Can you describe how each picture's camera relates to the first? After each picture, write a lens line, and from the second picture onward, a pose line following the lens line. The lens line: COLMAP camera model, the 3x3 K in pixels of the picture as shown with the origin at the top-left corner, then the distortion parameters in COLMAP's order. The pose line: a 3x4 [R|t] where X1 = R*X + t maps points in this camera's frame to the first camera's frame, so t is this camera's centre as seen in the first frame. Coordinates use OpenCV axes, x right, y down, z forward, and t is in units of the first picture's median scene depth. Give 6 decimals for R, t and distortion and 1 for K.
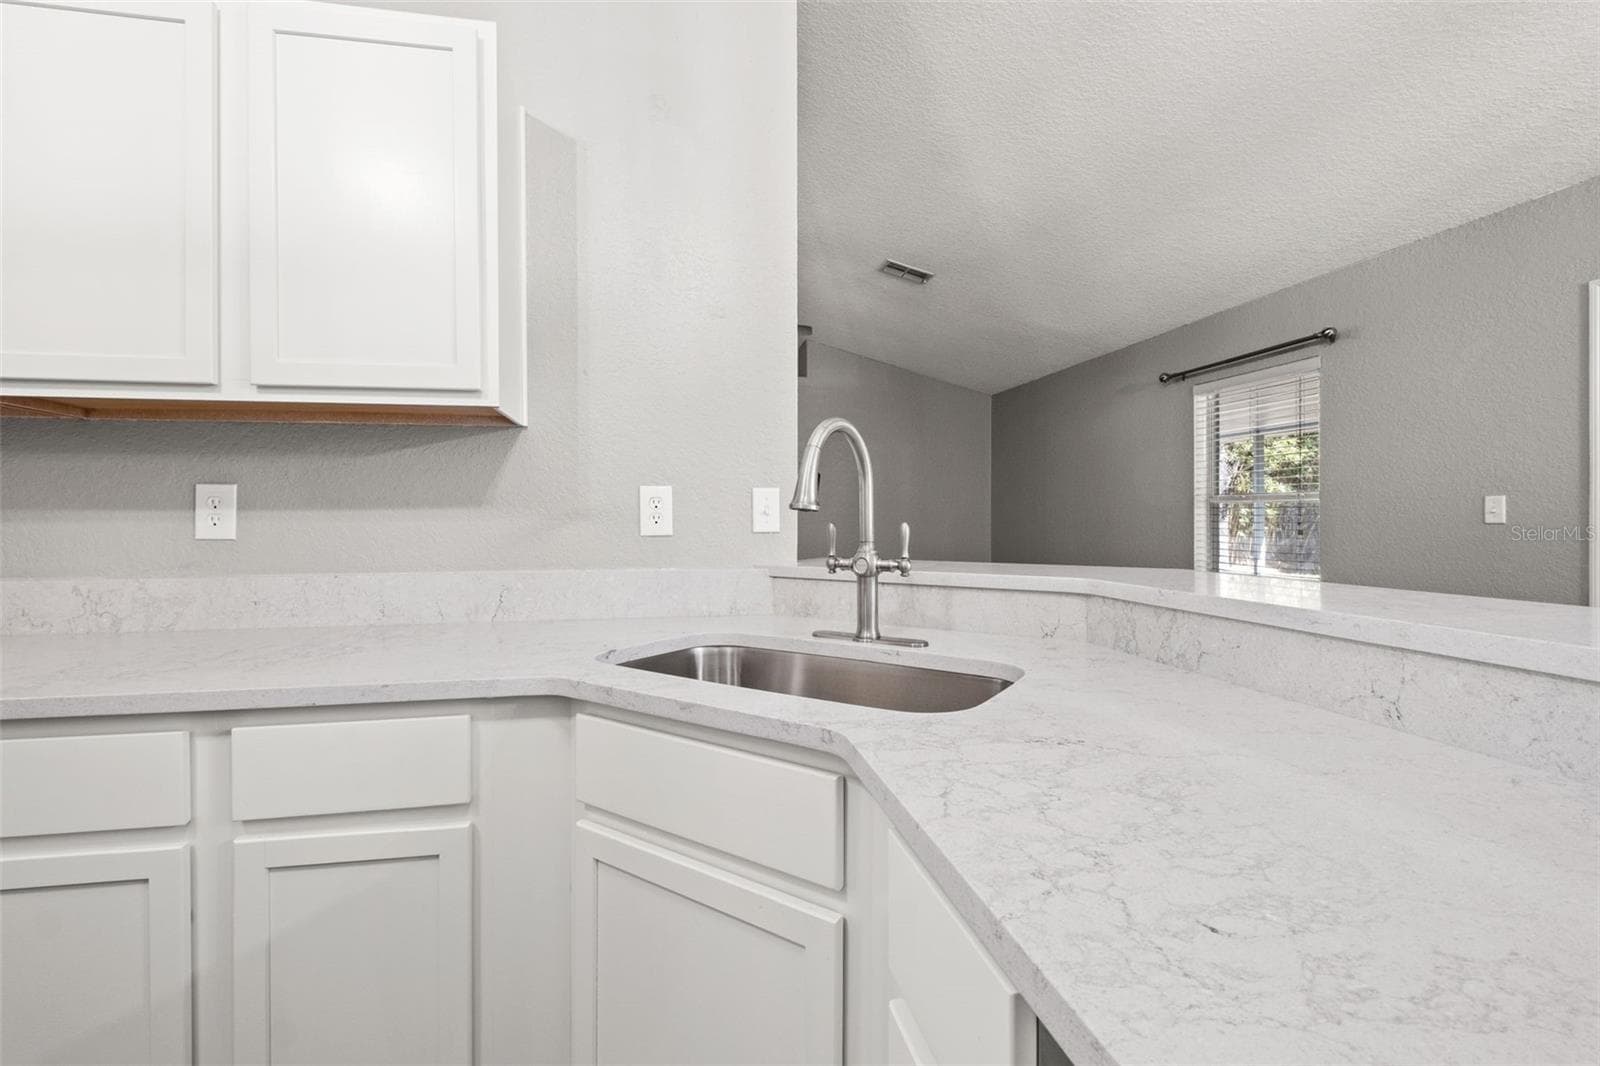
lens RADIAL K [[695.7, 0, 785.6], [0, 695.7, 521.0], [0, 0, 1]] dist [0.004093, -0.005226]
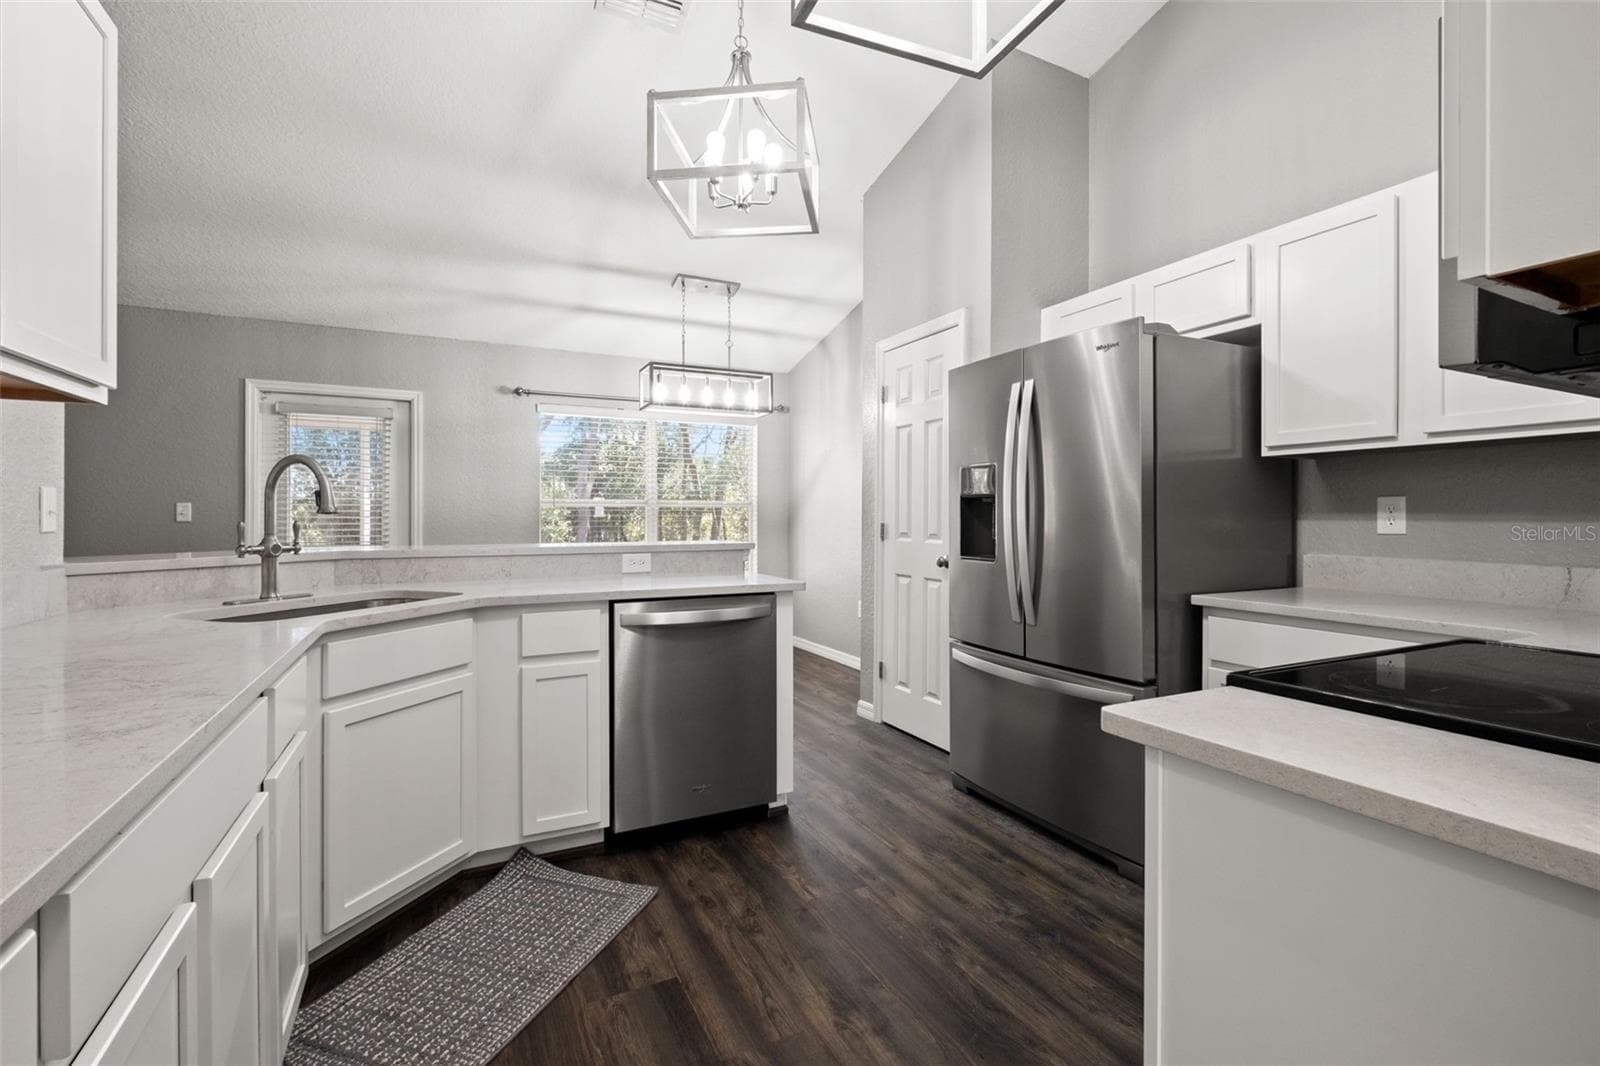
lens RADIAL K [[695.7, 0, 785.6], [0, 695.7, 521.0], [0, 0, 1]] dist [0.004093, -0.005226]
pose [[-0.256759, -0.003339, 0.966470, -1.418059], [0.003604, 0.999984, 0.004412, -0.000104], [-0.966469, 0.004616, -0.256743, 0.280707]]
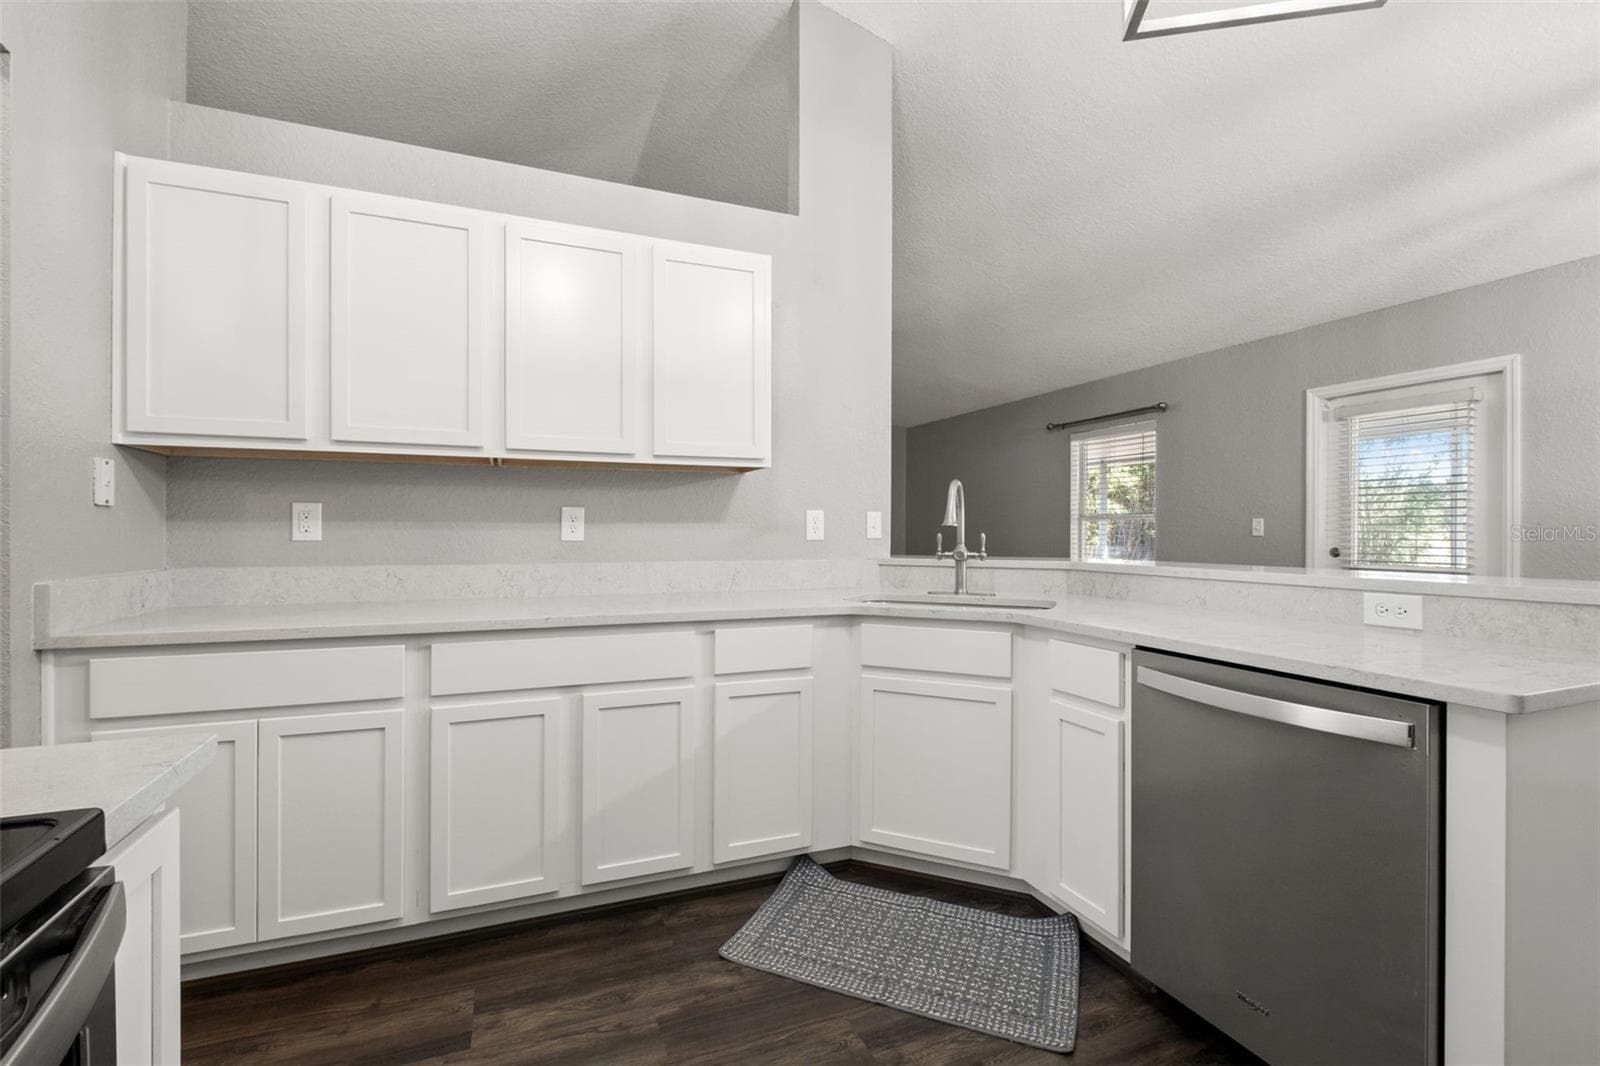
lens RADIAL K [[701.3, 0, 790.9], [0, 701.3, 531.8], [0, 0, 1]] dist [0.008072, -0.008793]
pose [[0.981612, 0.005486, 0.190808, -0.622162], [-0.004964, 0.999983, -0.003212, 0.007441], [-0.190823, 0.002206, 0.981622, -0.700201]]
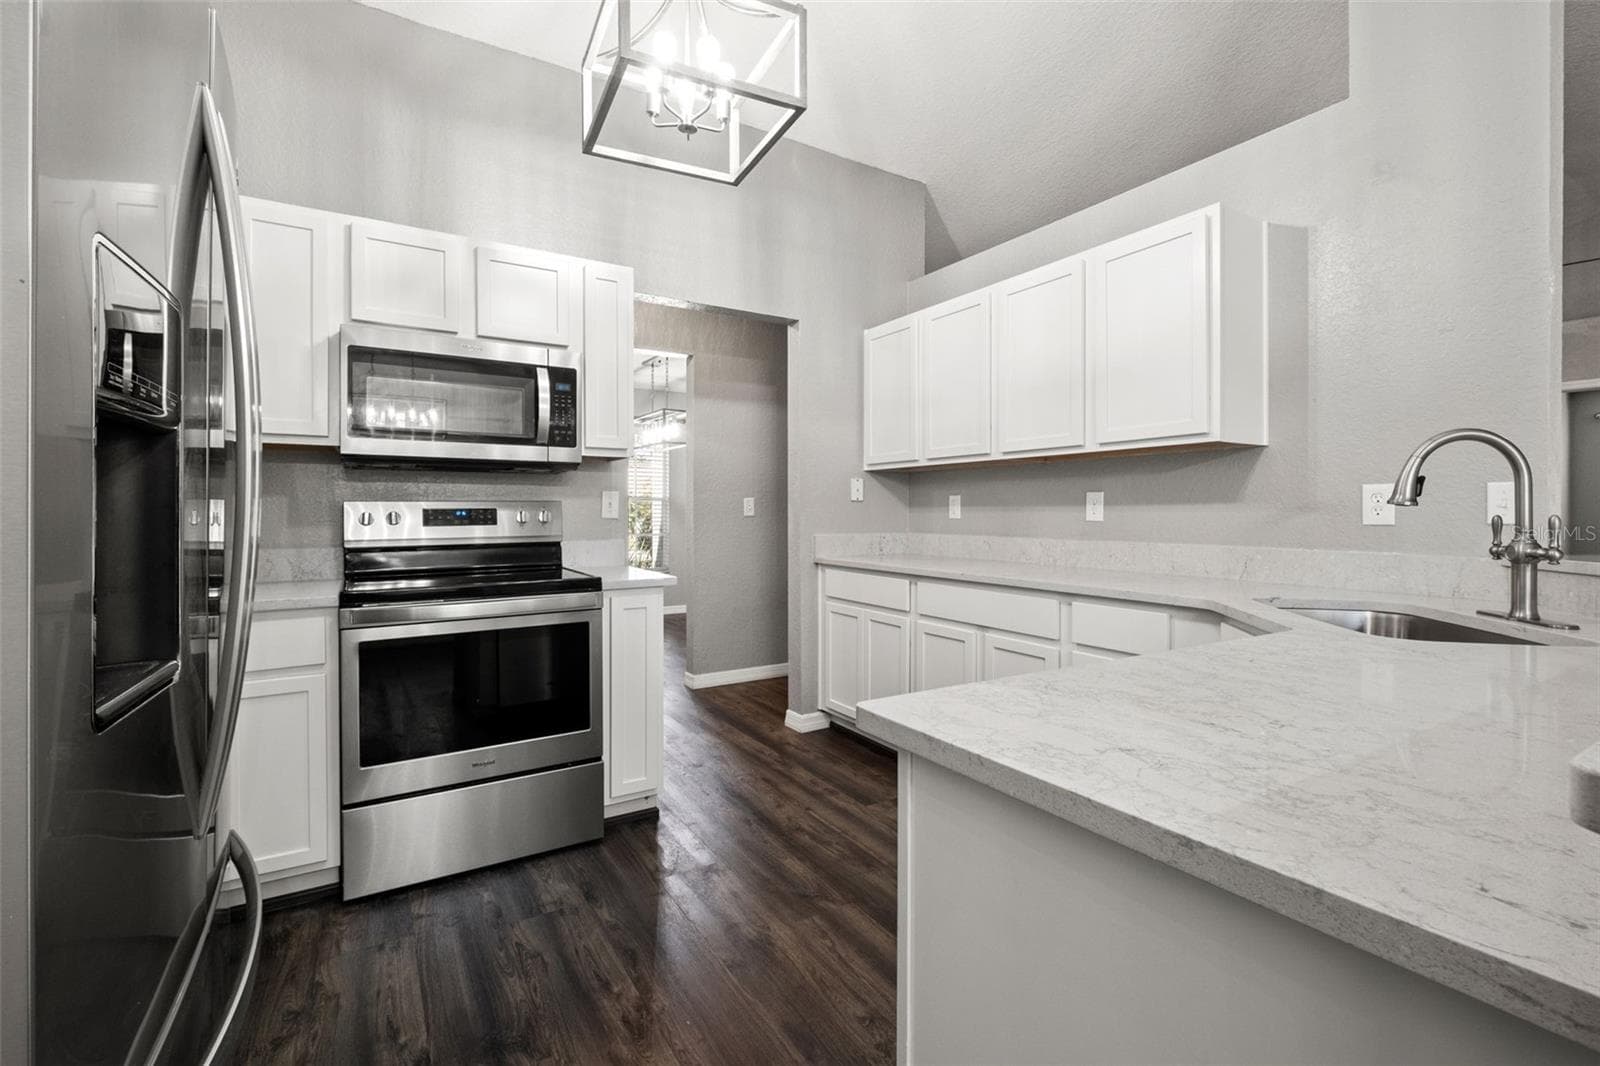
lens RADIAL K [[696.3, 0, 797.0], [0, 696.3, 509.5], [0, 0, 1]] dist [0.002013, 0.000082]
pose [[0.357238, 0.001401, -0.934013, 0.650200], [-0.004219, 0.999991, -0.000114, -0.001633], [0.934004, 0.003981, 0.357240, -0.424240]]
